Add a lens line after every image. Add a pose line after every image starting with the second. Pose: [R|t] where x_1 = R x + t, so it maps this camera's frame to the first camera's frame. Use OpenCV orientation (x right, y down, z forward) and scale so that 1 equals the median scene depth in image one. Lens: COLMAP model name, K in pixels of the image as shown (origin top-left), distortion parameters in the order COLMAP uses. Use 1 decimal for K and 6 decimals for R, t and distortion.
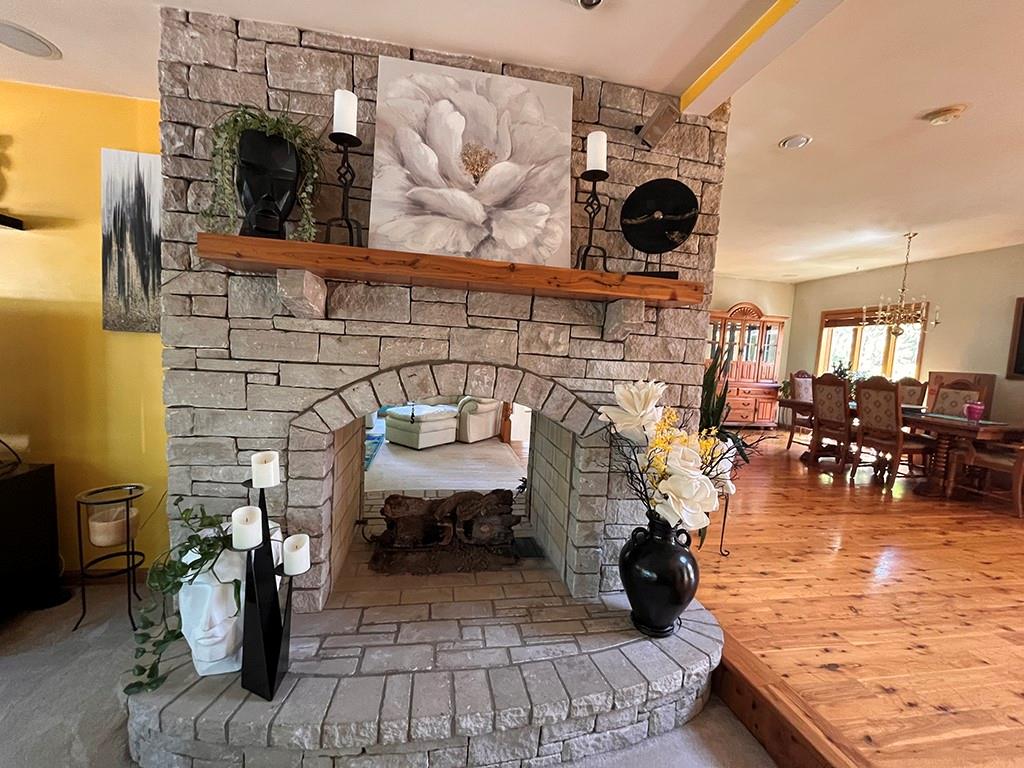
lens RADIAL K [[415.1, 0, 506.6], [0, 415.1, 385.0], [0, 0, 1]] dist [-0.003557, 0.000012]
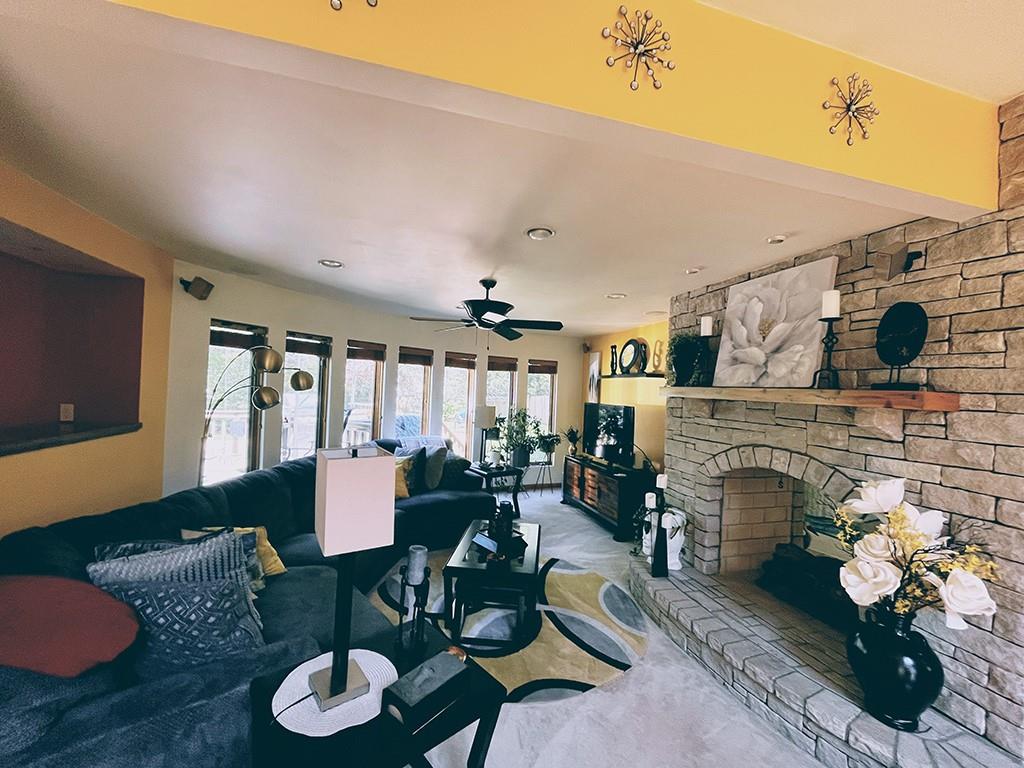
lens RADIAL K [[415.1, 0, 509.3], [0, 415.1, 384.6], [0, 0, 1]] dist [-0.003557, 0.000012]
pose [[0.103944, -0.061394, -0.992686, 1.466211], [-0.118970, 0.990159, -0.073695, -0.060296], [0.987442, 0.125760, 0.095617, -0.163422]]
